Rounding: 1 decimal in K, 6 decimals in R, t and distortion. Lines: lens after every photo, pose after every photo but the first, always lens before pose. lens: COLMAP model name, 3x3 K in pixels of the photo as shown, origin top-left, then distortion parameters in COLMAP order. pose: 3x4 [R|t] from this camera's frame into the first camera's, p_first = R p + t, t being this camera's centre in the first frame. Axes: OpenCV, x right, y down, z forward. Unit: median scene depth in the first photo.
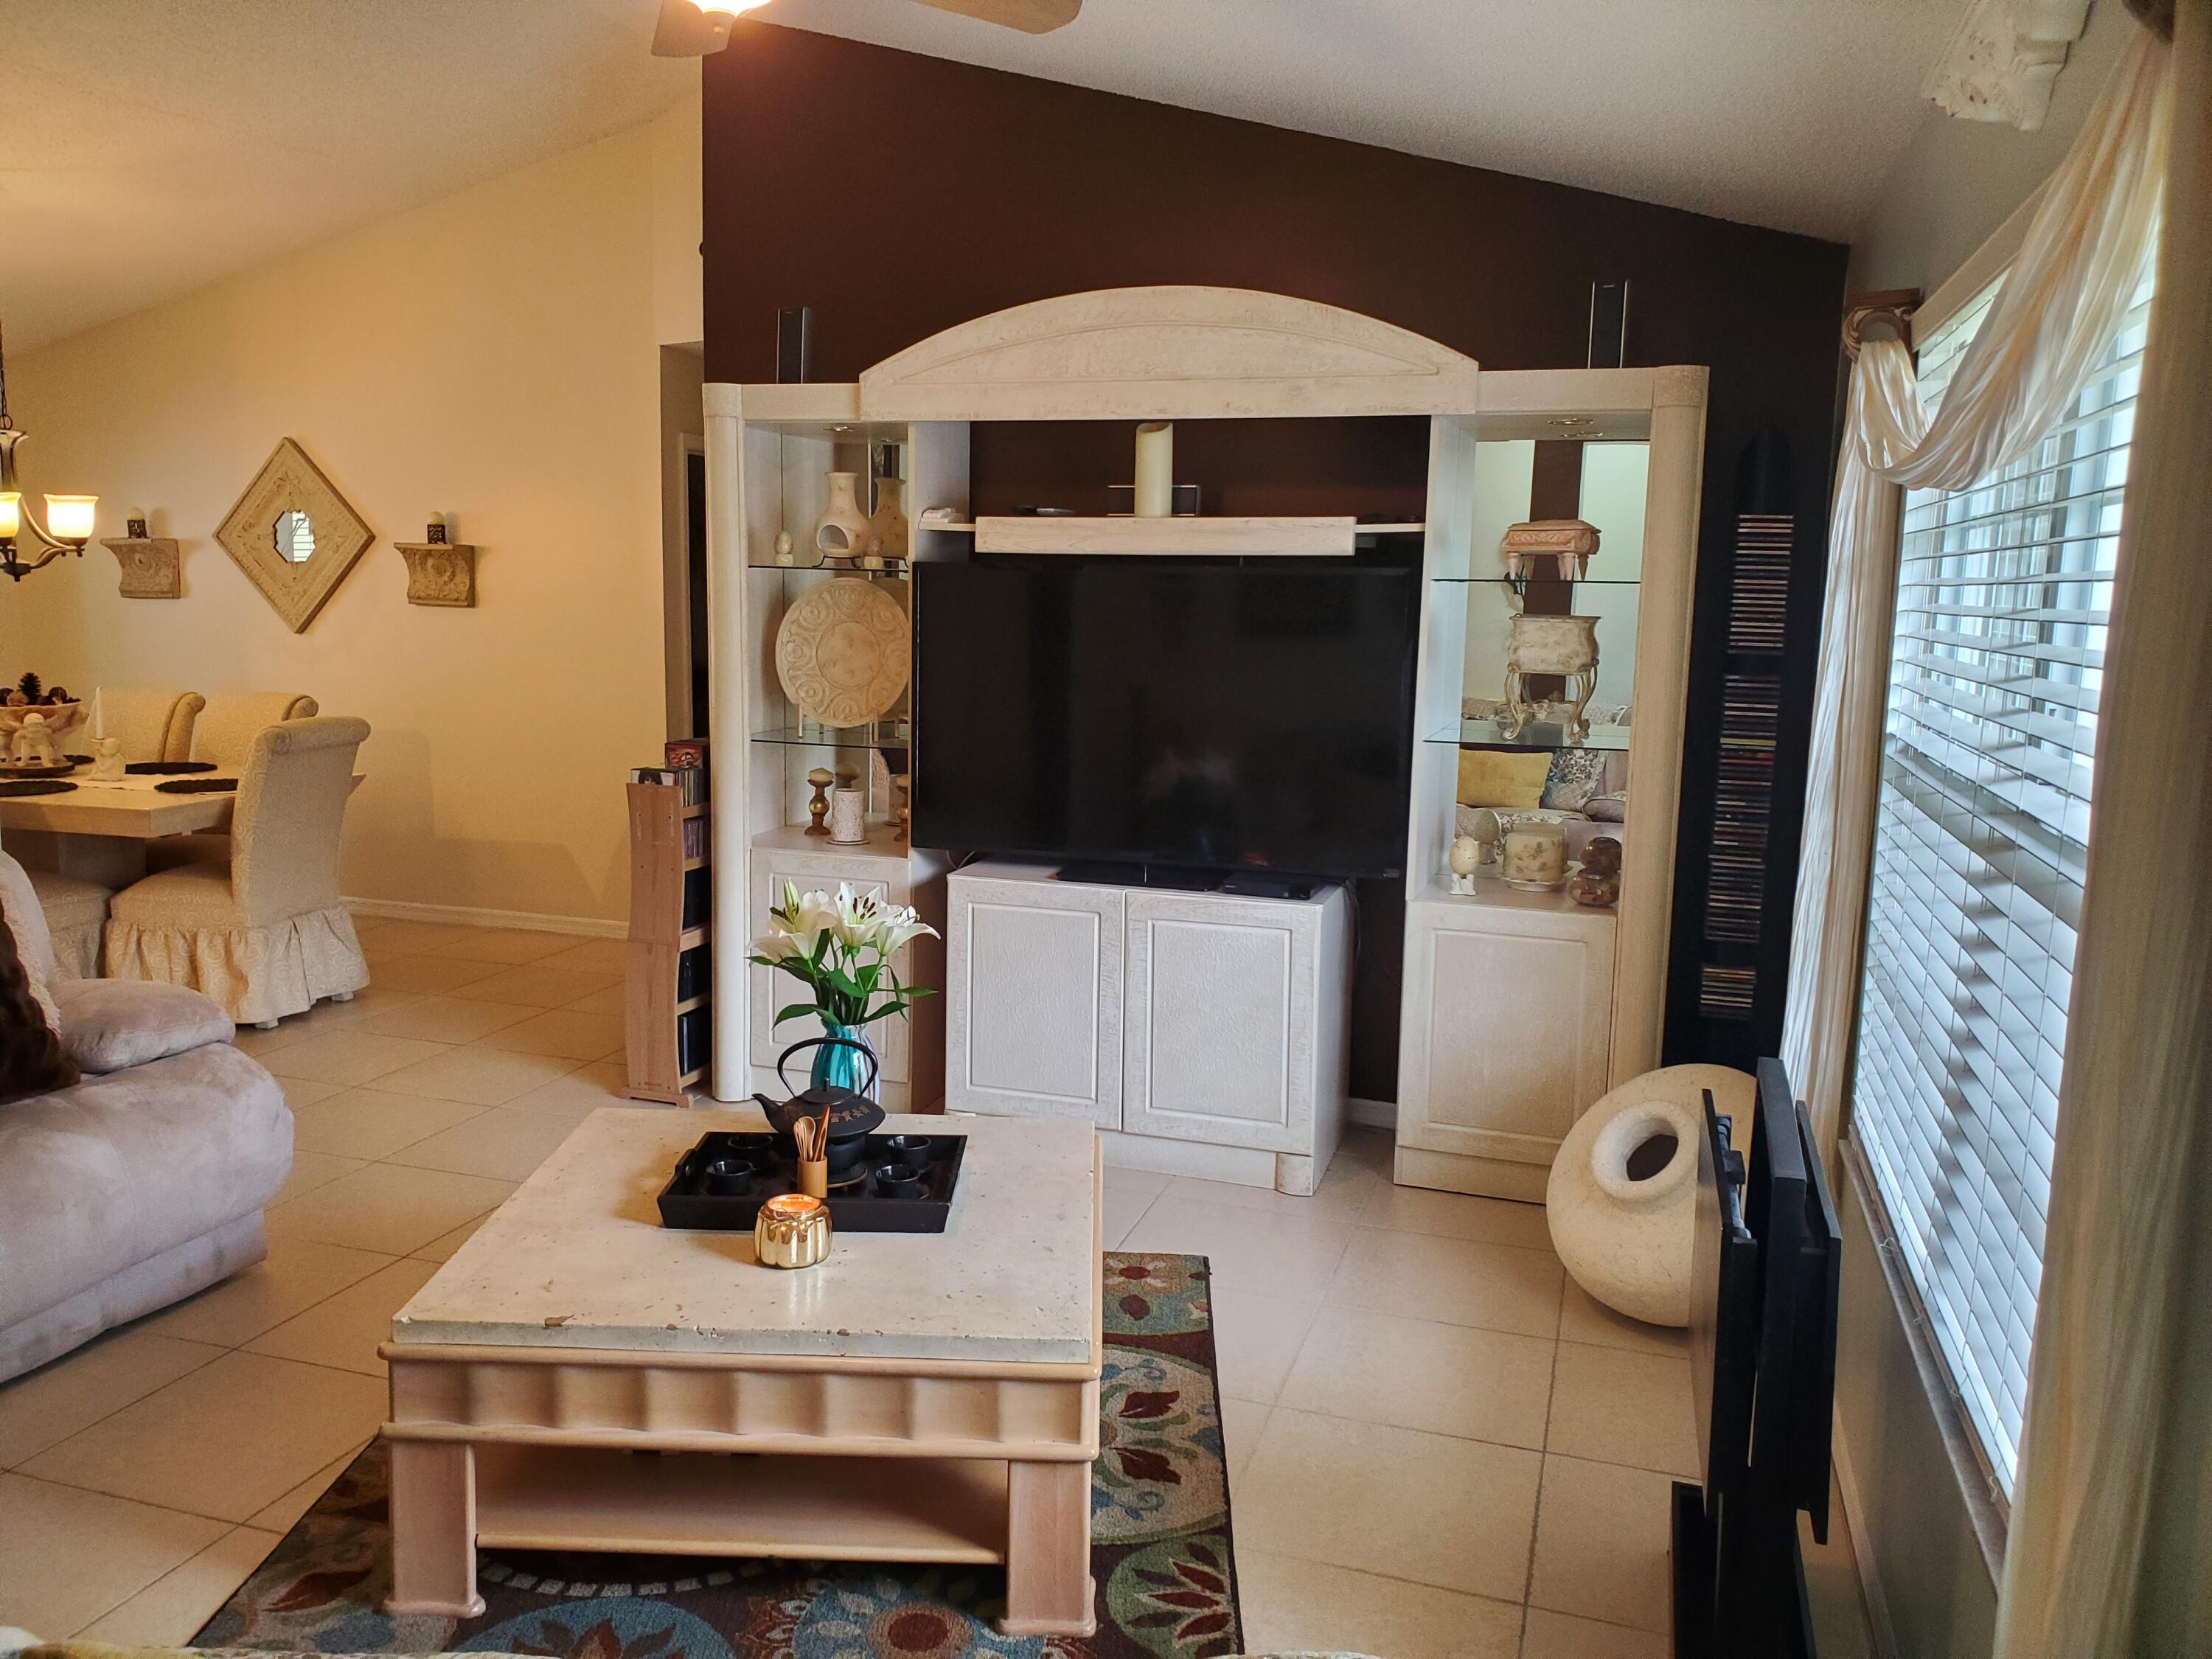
lens RADIAL K [[1711.7, 0, 1098.5], [0, 1711.7, 822.2], [0, 0, 1]] dist [-0.005472, -0.006779]
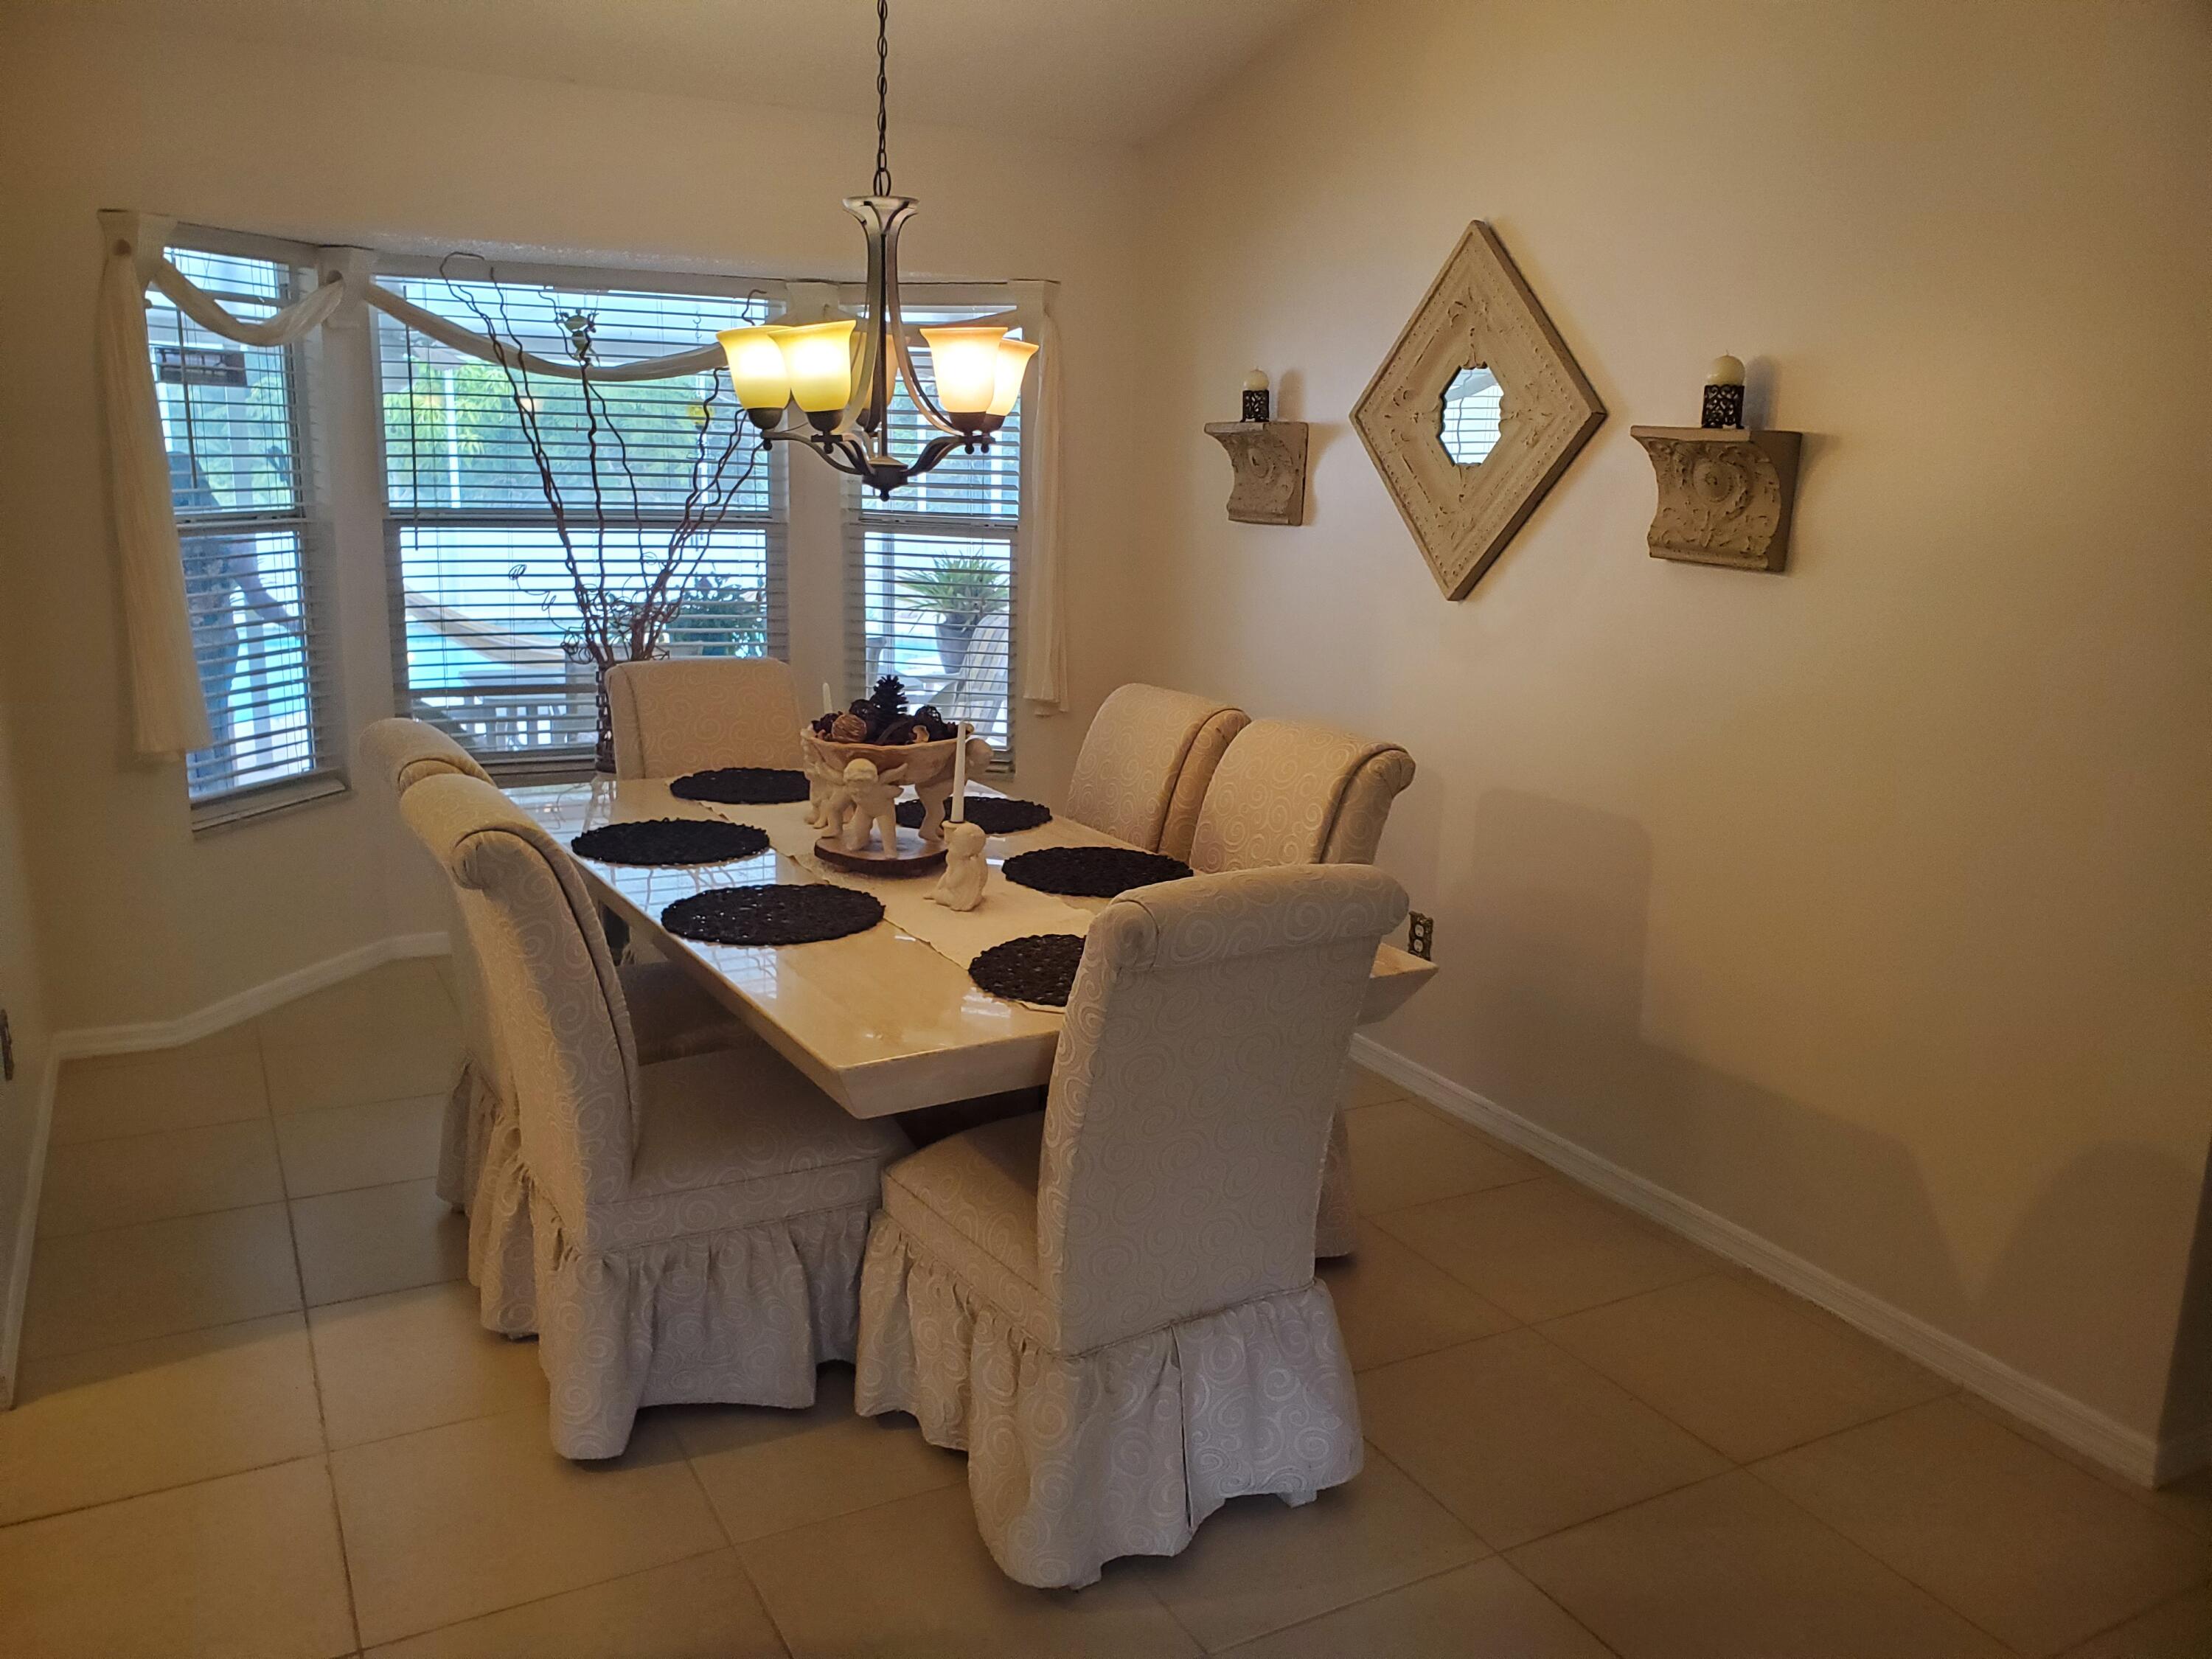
lens RADIAL K [[1711.7, 0, 1106.5], [0, 1711.7, 826.8], [0, 0, 1]] dist [-0.005472, -0.006779]
pose [[0.713889, 0.154278, -0.683053, -0.173118], [-0.112928, 0.988025, 0.105134, -0.085368], [0.691093, 0.002082, 0.722763, 0.544619]]
